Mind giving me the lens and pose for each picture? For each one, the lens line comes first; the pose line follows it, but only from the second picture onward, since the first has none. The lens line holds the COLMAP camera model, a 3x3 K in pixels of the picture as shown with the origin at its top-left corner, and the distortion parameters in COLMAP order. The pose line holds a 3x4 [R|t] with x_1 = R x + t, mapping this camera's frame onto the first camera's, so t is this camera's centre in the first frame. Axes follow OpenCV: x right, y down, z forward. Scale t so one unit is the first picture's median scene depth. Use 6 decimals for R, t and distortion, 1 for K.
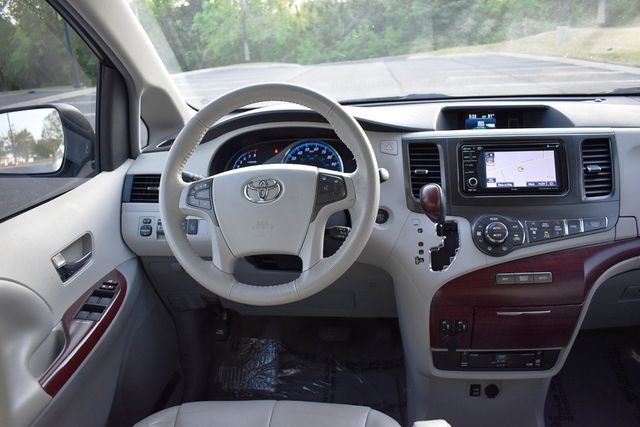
lens RADIAL K [[496.7, 0, 320.0], [0, 496.7, 213.5], [0, 0, 1]] dist [-0.097337, 0.009960]
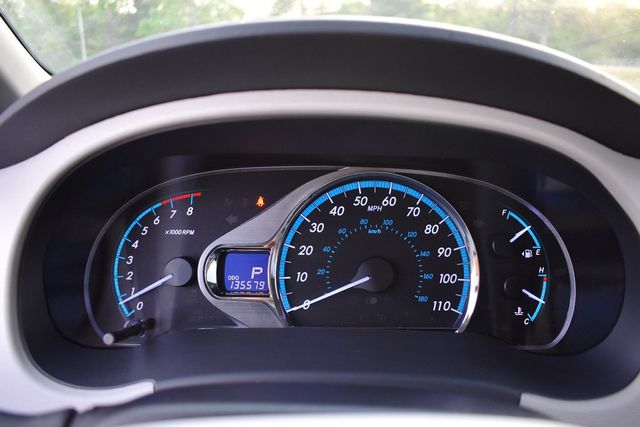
lens RADIAL K [[496.7, 0, 320.0], [0, 496.7, 213.5], [0, 0, 1]] dist [-0.097337, 0.009960]
pose [[0.992301, 0.040551, 0.117025, -0.023311], [-0.035938, 0.998502, -0.041264, -0.028481], [-0.118523, 0.036740, 0.992271, 0.183263]]
